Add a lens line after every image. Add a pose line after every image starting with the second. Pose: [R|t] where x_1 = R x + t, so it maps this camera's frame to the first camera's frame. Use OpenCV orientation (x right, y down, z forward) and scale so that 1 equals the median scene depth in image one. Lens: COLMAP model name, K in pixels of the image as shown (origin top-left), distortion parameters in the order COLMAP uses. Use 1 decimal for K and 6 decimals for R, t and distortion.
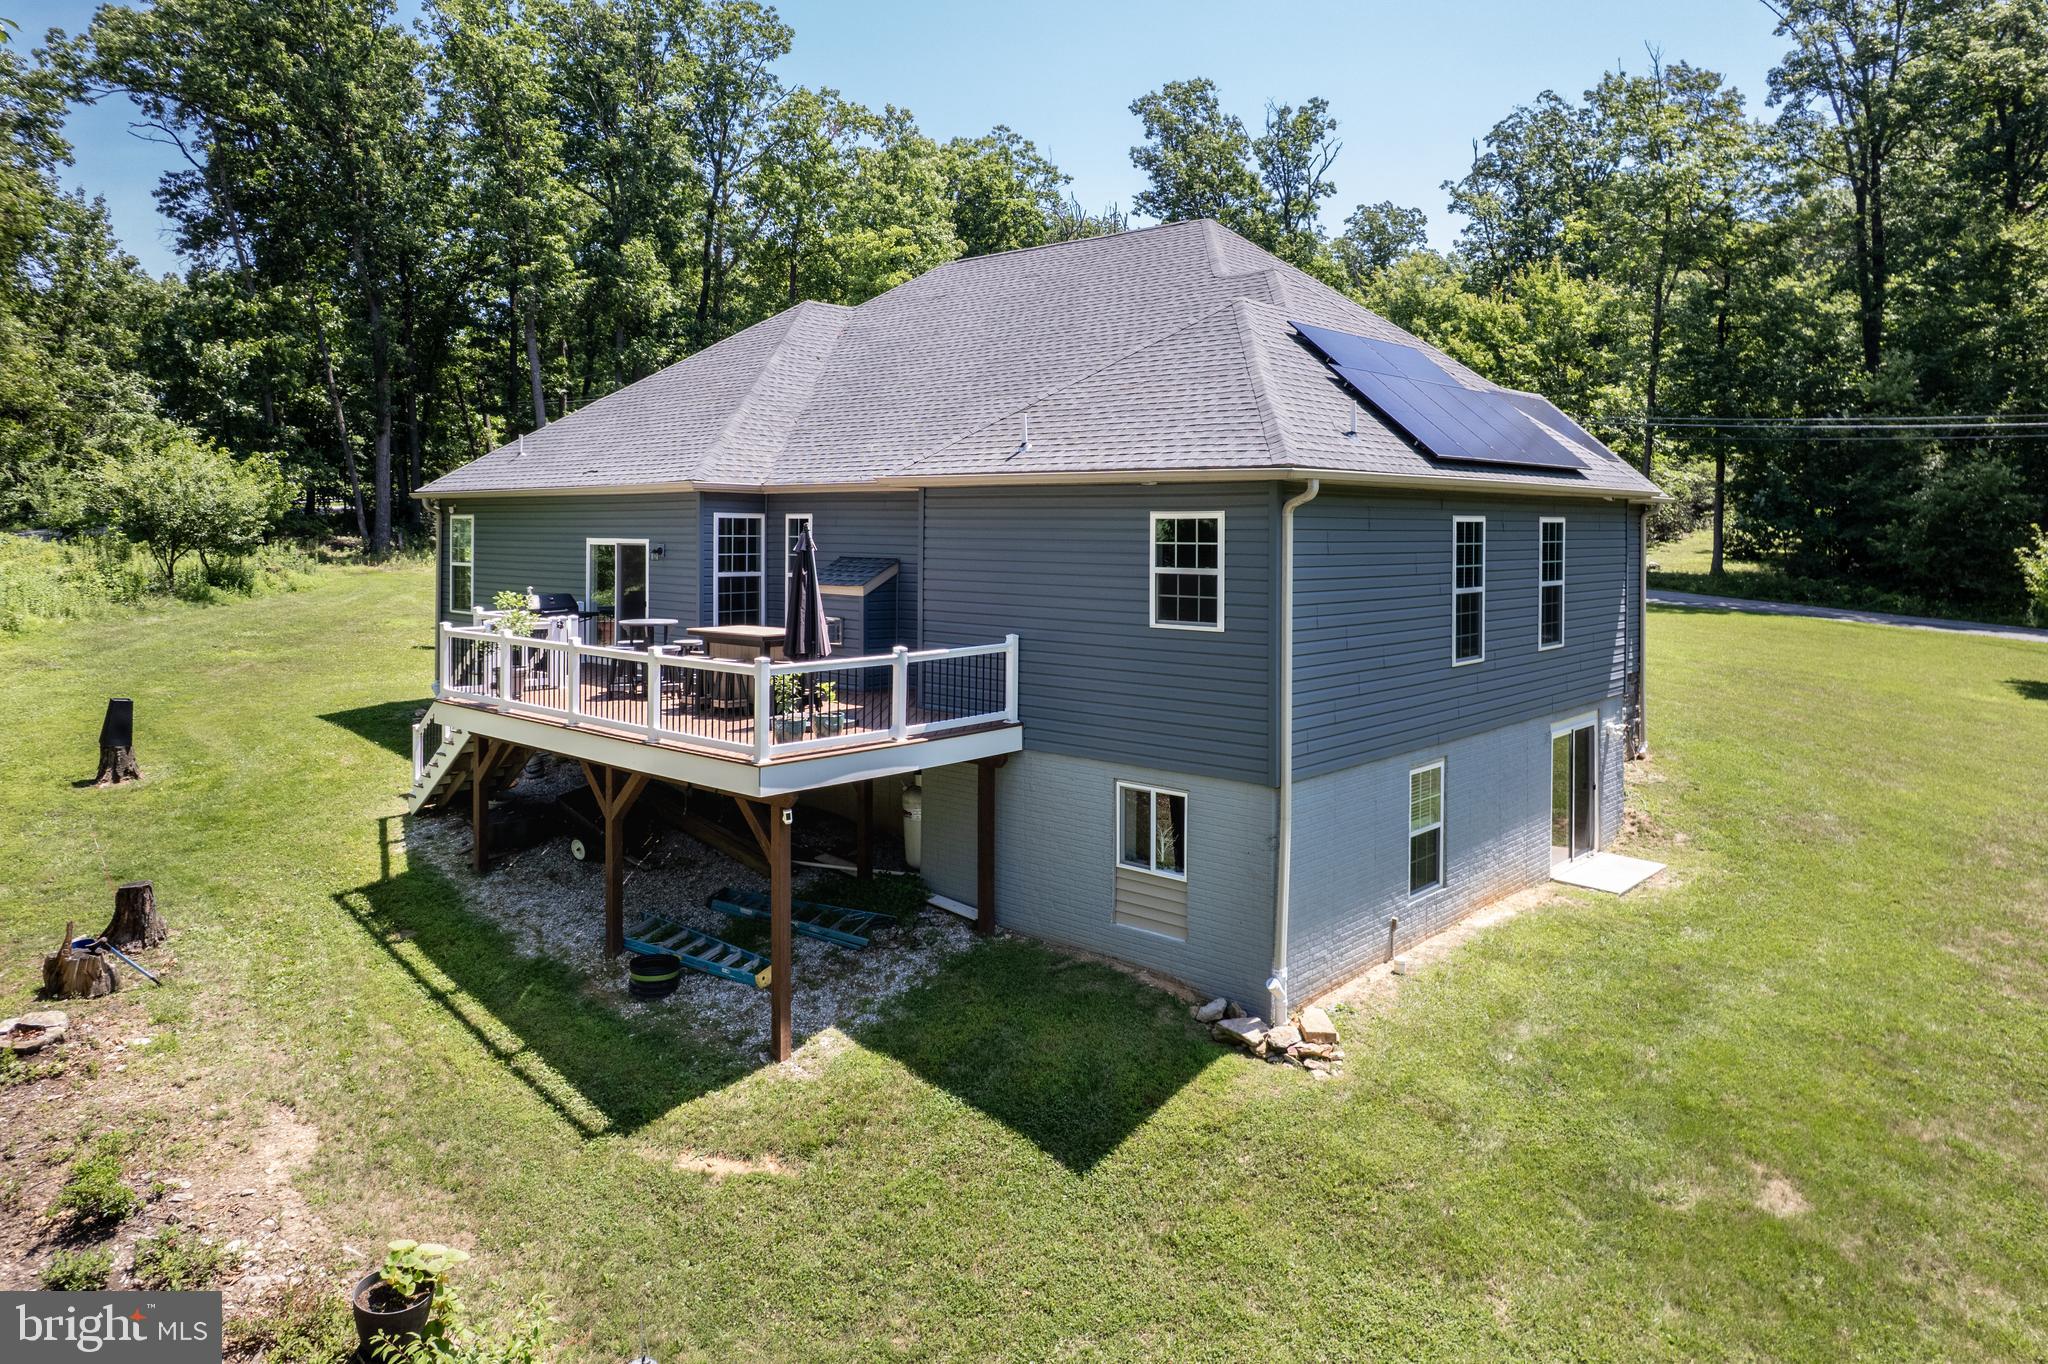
lens RADIAL K [[1317.3, 0, 1026.1], [0, 1317.3, 675.0], [0, 0, 1]] dist [-0.064938, 0.039029]
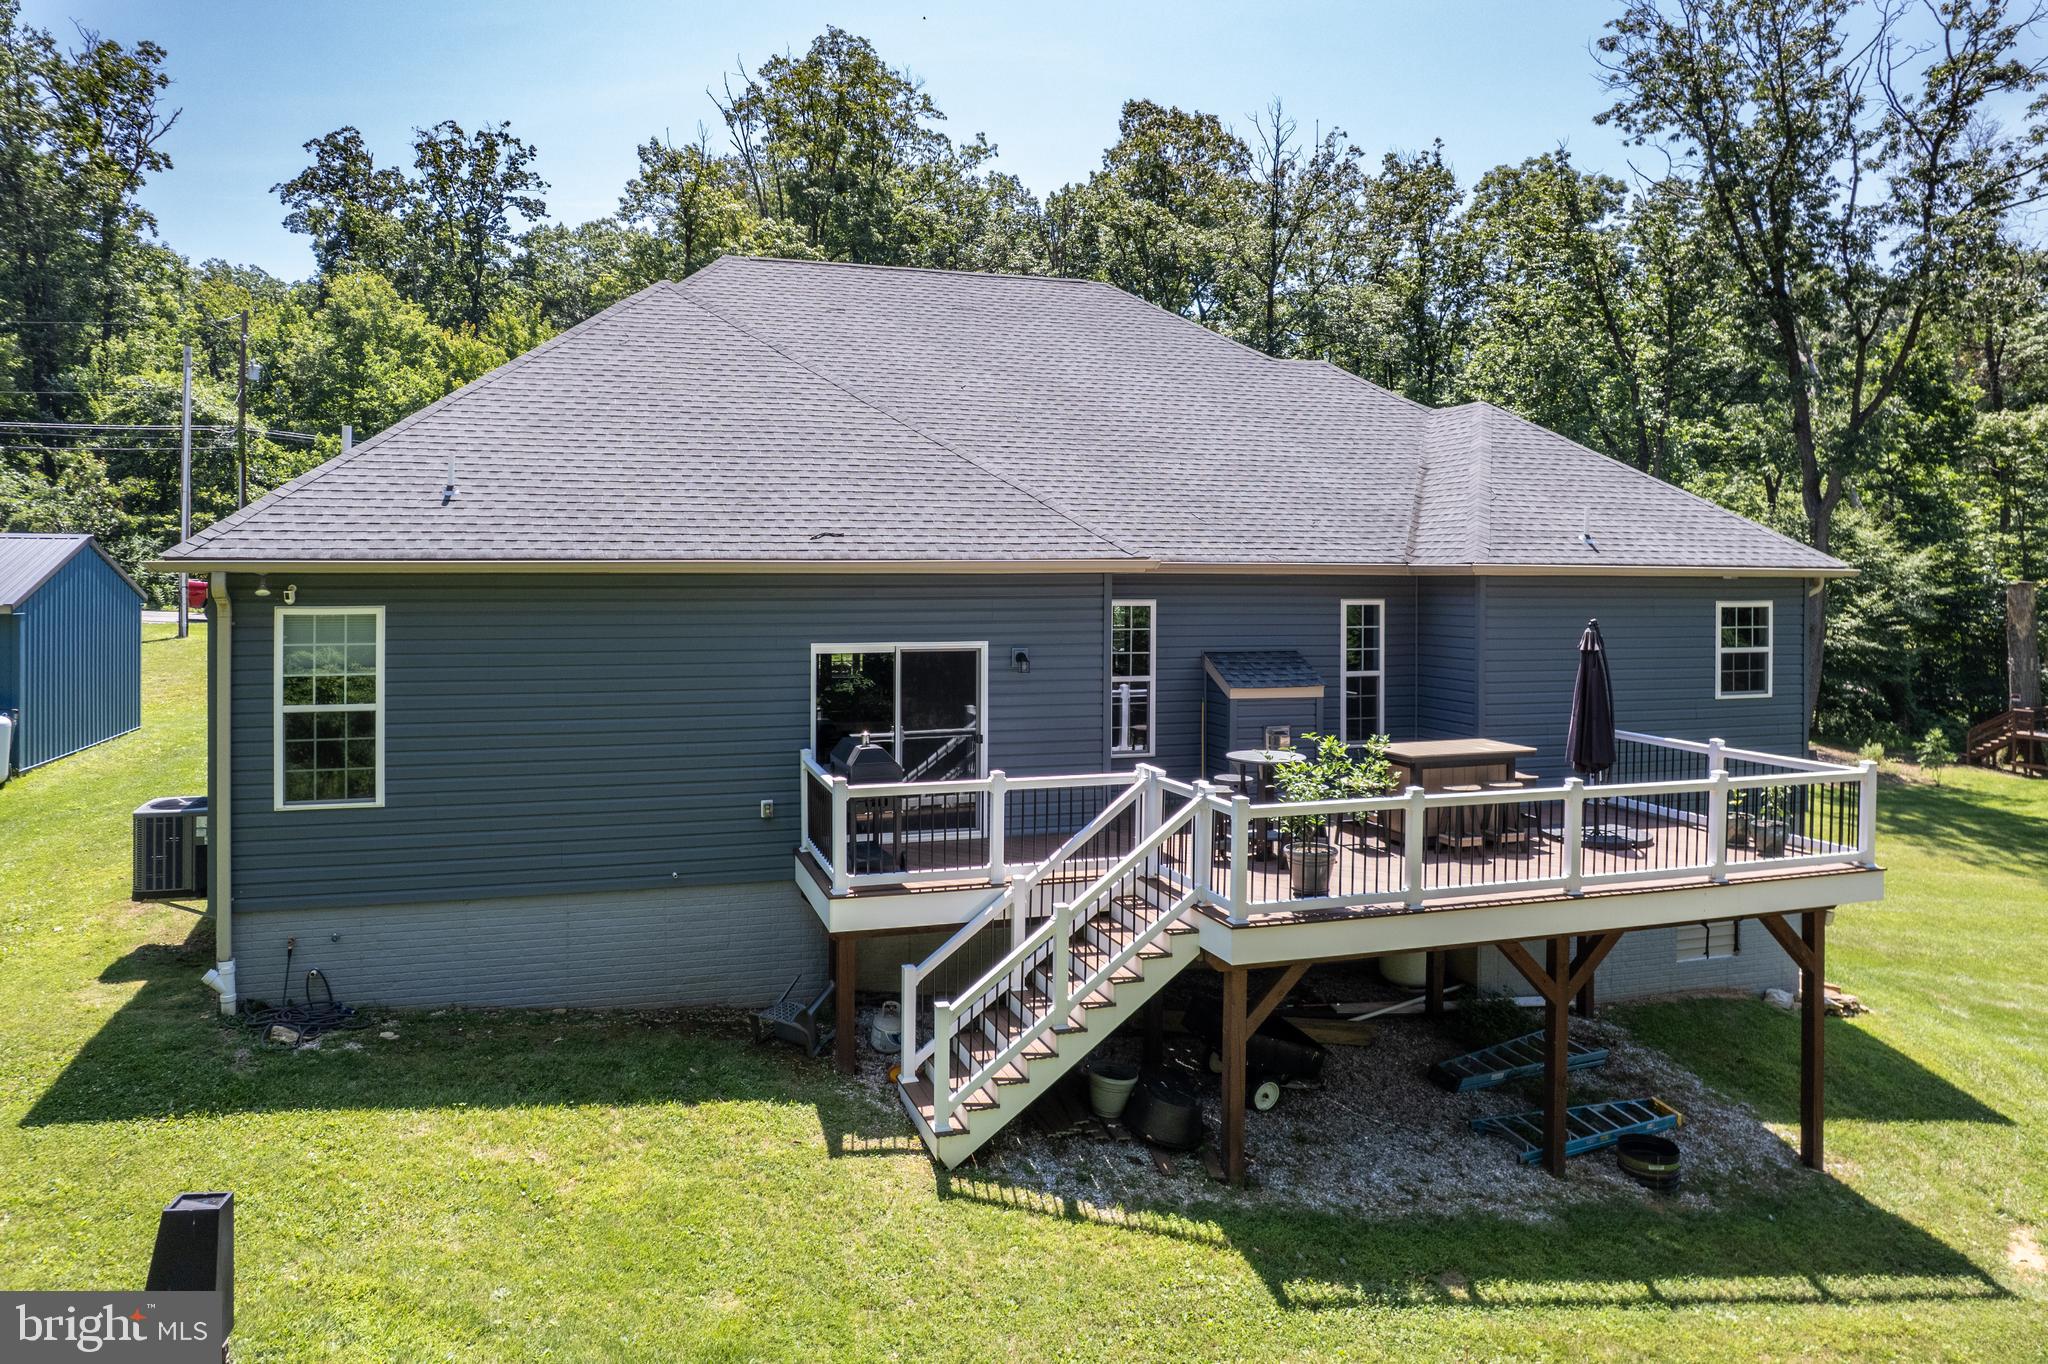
lens RADIAL K [[1317.3, 0, 1026.1], [0, 1317.3, 675.0], [0, 0, 1]] dist [-0.064938, 0.039029]
pose [[0.516144, -0.046142, 0.855258, -1.223342], [0.107071, 0.994191, -0.010980, -0.111858], [-0.849783, 0.097241, 0.518086, 0.930256]]
